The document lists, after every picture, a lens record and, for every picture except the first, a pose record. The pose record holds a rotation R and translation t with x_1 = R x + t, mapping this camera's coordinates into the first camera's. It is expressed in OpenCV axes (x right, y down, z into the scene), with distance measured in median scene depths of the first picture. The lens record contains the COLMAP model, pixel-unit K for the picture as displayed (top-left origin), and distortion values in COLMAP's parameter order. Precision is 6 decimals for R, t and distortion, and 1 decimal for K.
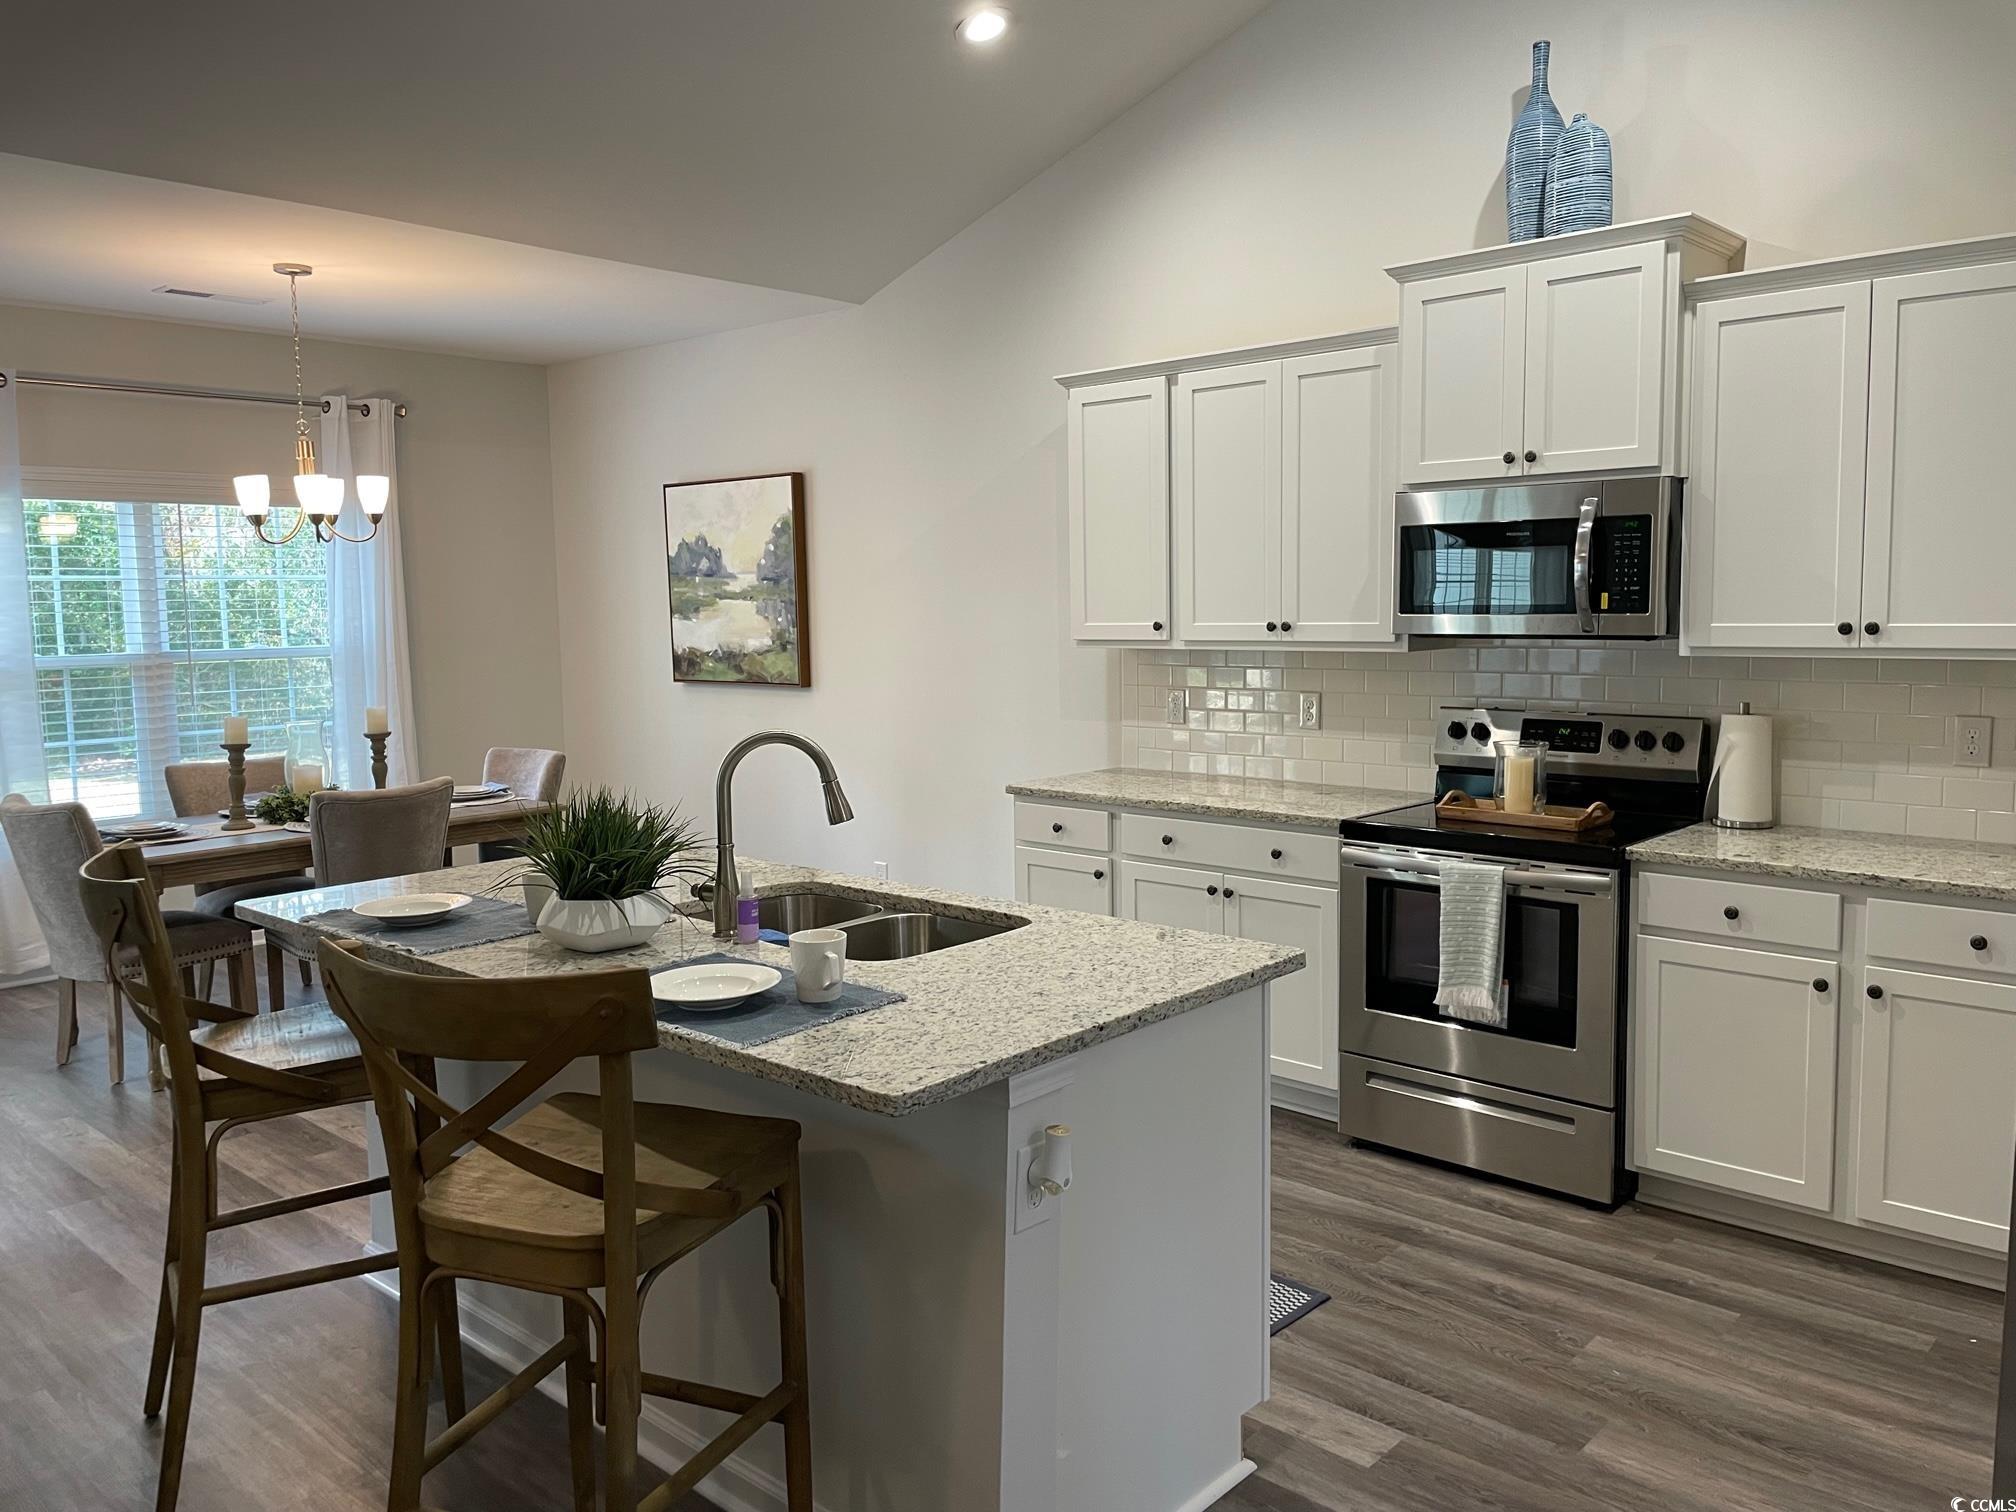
lens RADIAL K [[1518.4, 0, 1016.4], [0, 1518.4, 728.3], [0, 0, 1]] dist [0.098231, -0.122386]
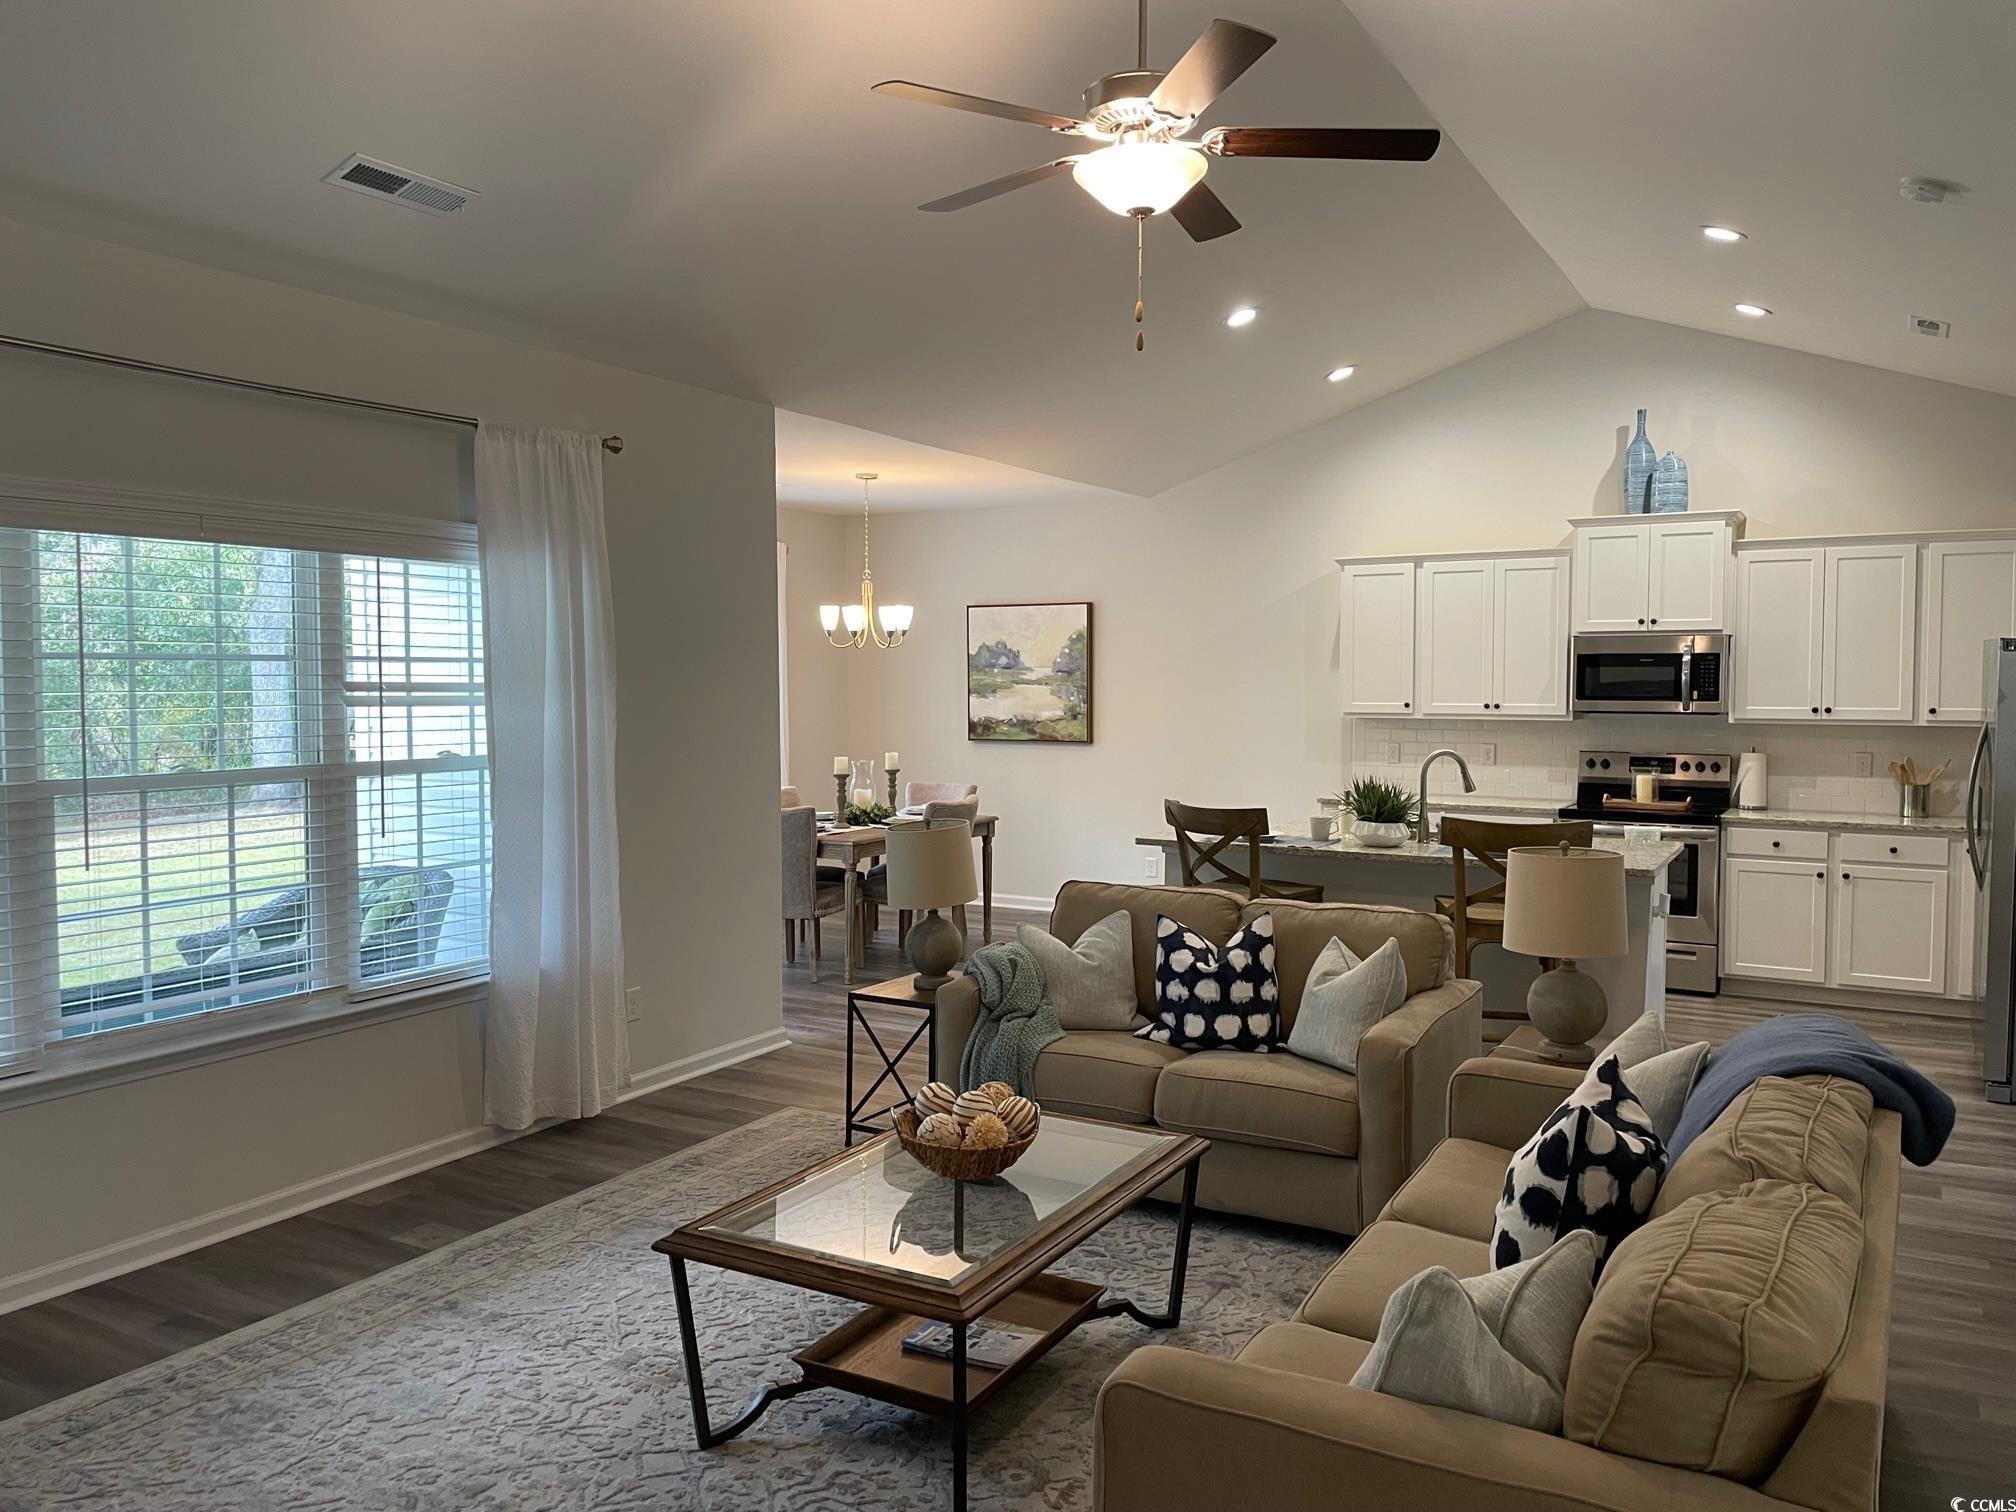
lens RADIAL K [[1518.4, 0, 1009.3], [0, 1518.4, 737.4], [0, 0, 1]] dist [0.098231, -0.122386]
pose [[0.976933, 0.005914, 0.213462, -0.835757], [0.004071, 0.998919, -0.046307, 0.055848], [-0.213505, 0.046108, 0.975853, -0.695013]]
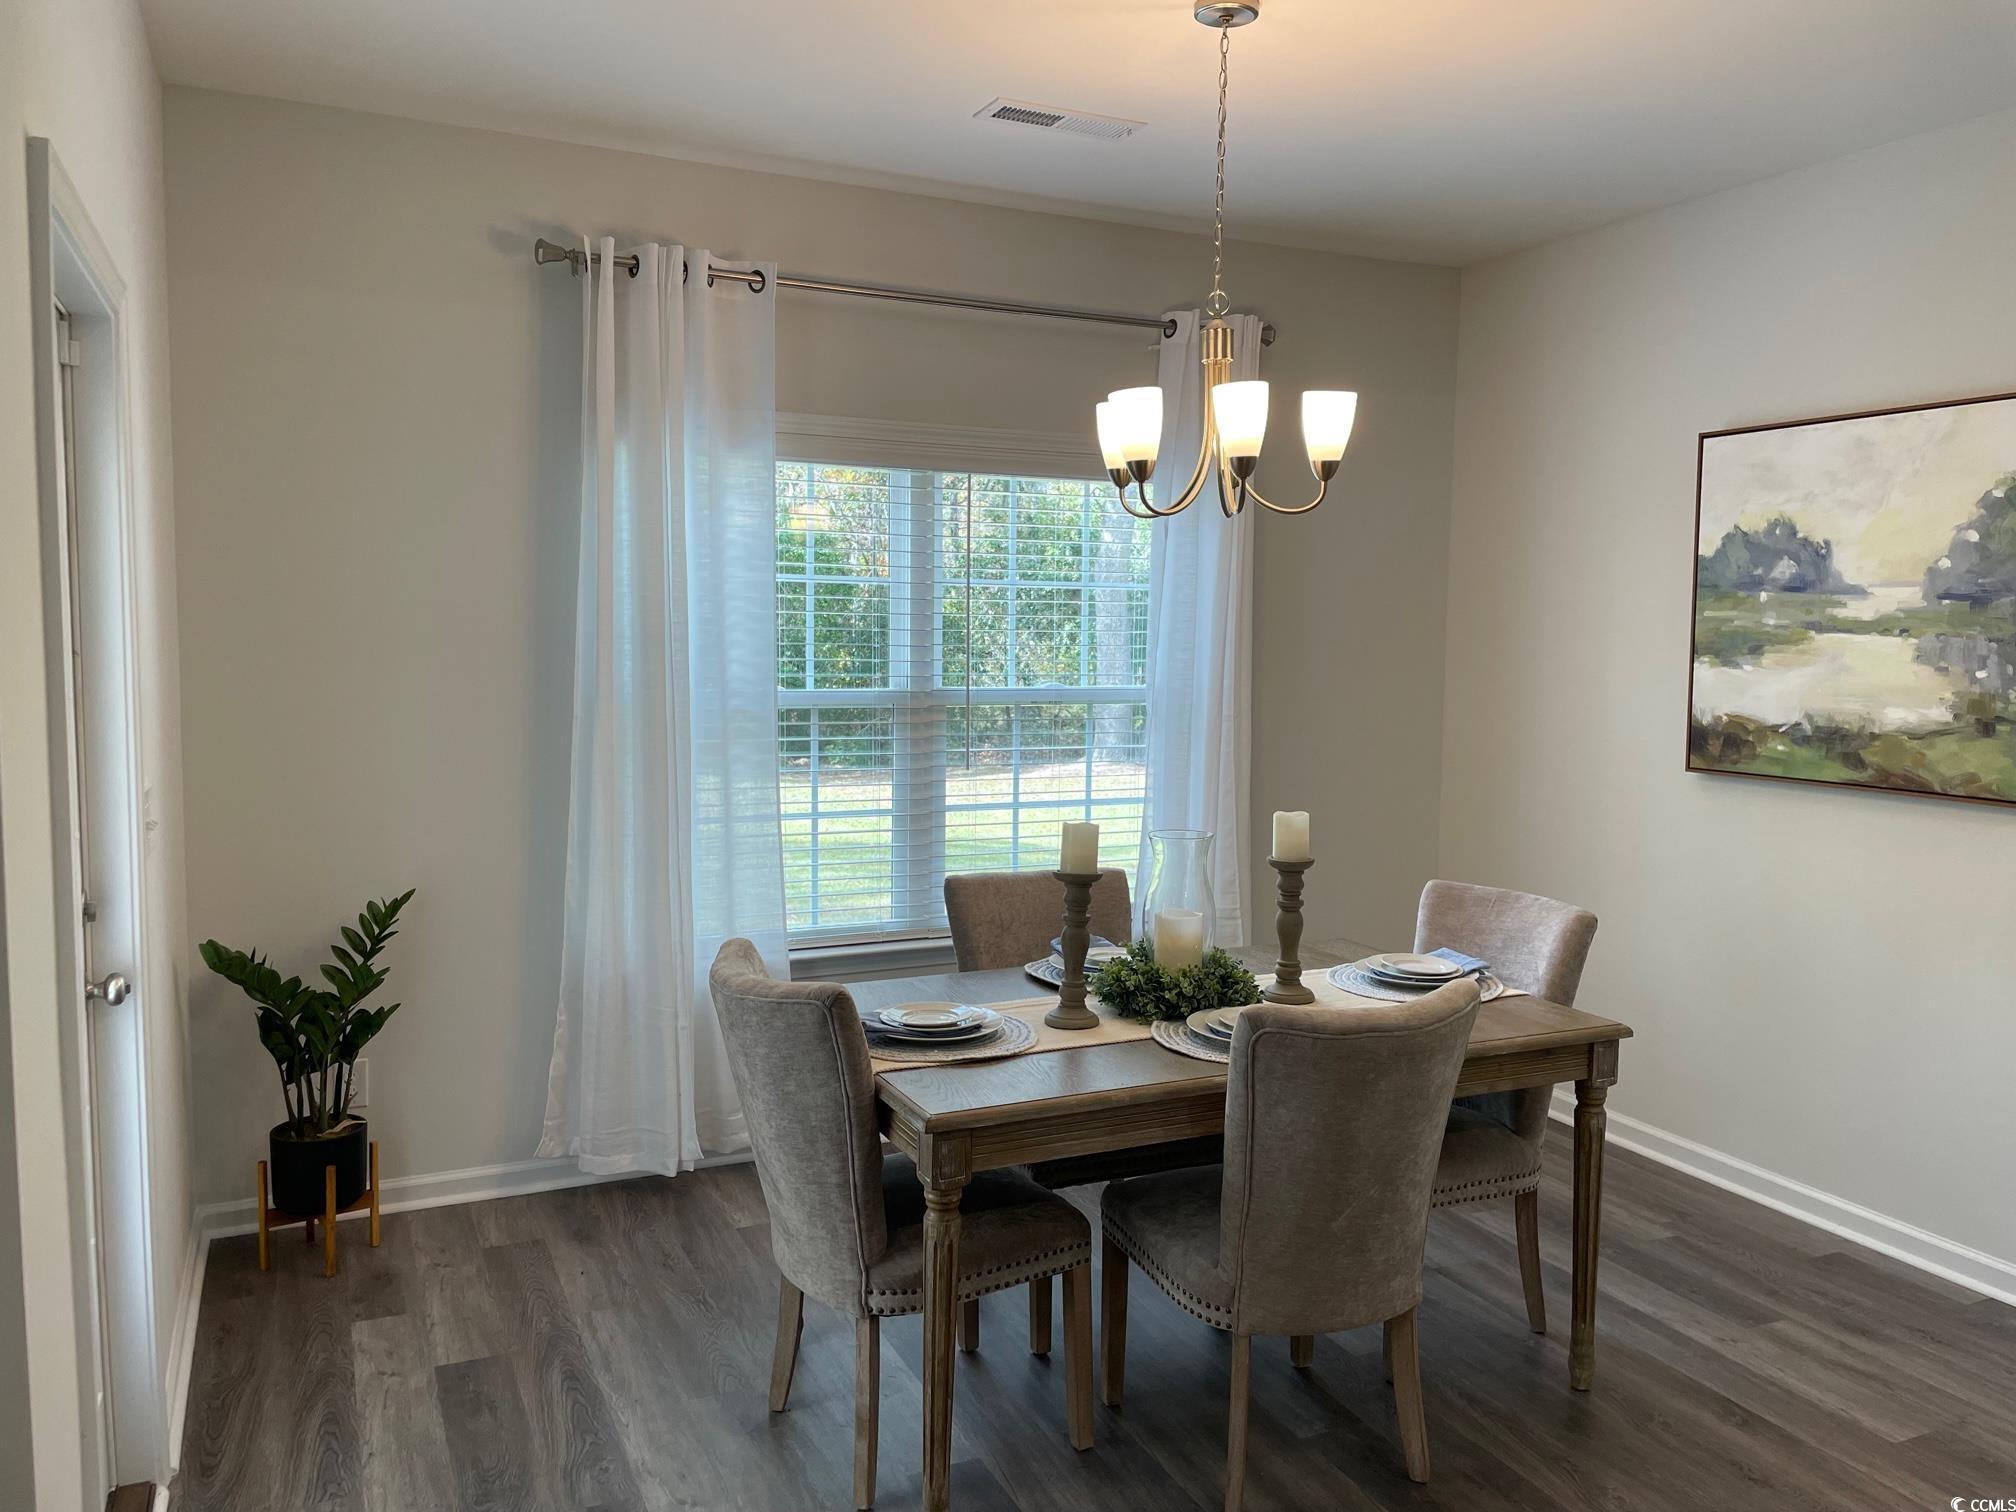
lens RADIAL K [[1518.4, 0, 1018.5], [0, 1518.4, 741.2], [0, 0, 1]] dist [0.098231, -0.122386]
pose [[0.920517, 0.057627, -0.386430, -0.394290], [-0.061714, 0.998092, 0.001835, -0.046083], [0.385799, 0.022159, 0.922317, 0.604350]]
